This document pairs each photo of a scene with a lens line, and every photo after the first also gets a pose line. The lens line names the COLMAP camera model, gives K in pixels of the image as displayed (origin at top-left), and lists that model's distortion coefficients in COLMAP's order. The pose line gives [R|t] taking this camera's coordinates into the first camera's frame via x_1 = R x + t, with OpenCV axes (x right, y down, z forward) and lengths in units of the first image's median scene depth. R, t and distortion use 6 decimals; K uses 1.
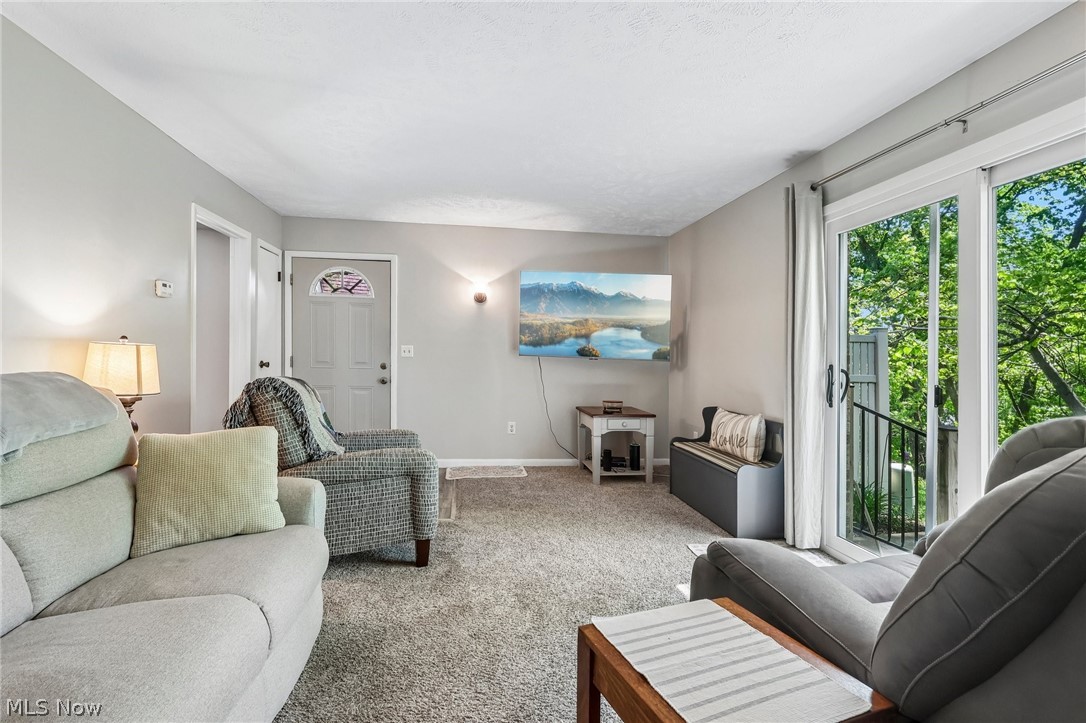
lens RADIAL K [[511.2, 0, 532.3], [0, 511.2, 358.6], [0, 0, 1]] dist [-0.000236, 0.000242]
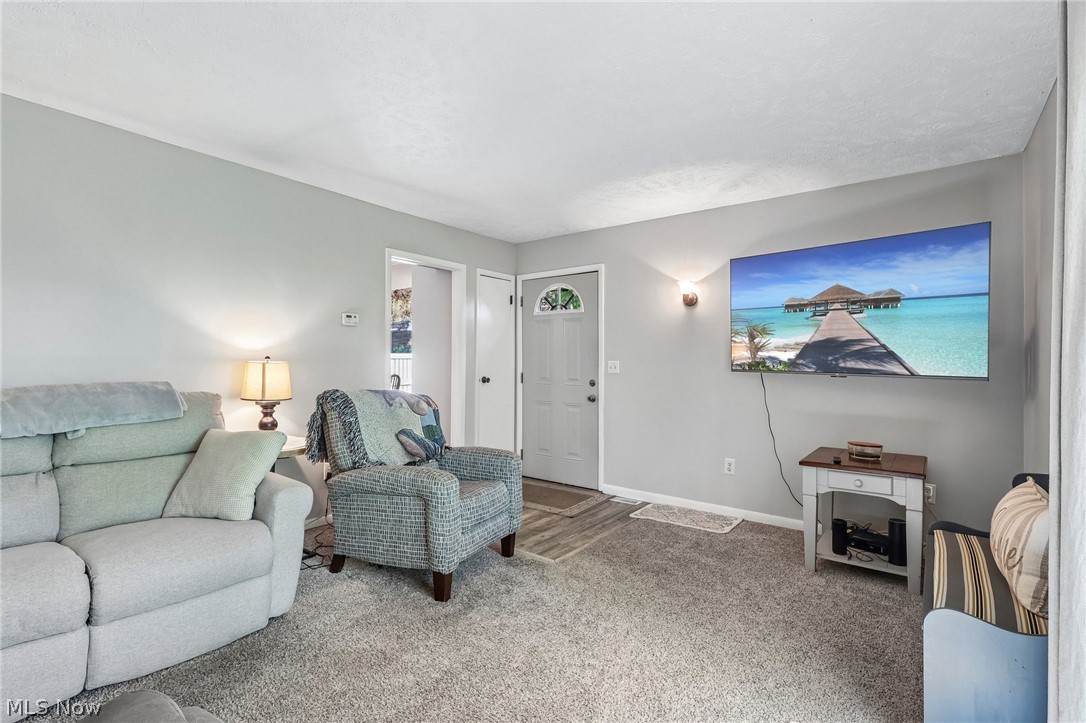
lens RADIAL K [[508.7, 0, 541.9], [0, 508.7, 370.5], [0, 0, 1]] dist [-0.003659, -0.000099]
pose [[0.696025, -0.004024, -0.718007, 0.347742], [-0.005009, 0.999933, -0.010459, 0.001946], [0.718000, 0.010876, 0.695958, 0.301961]]
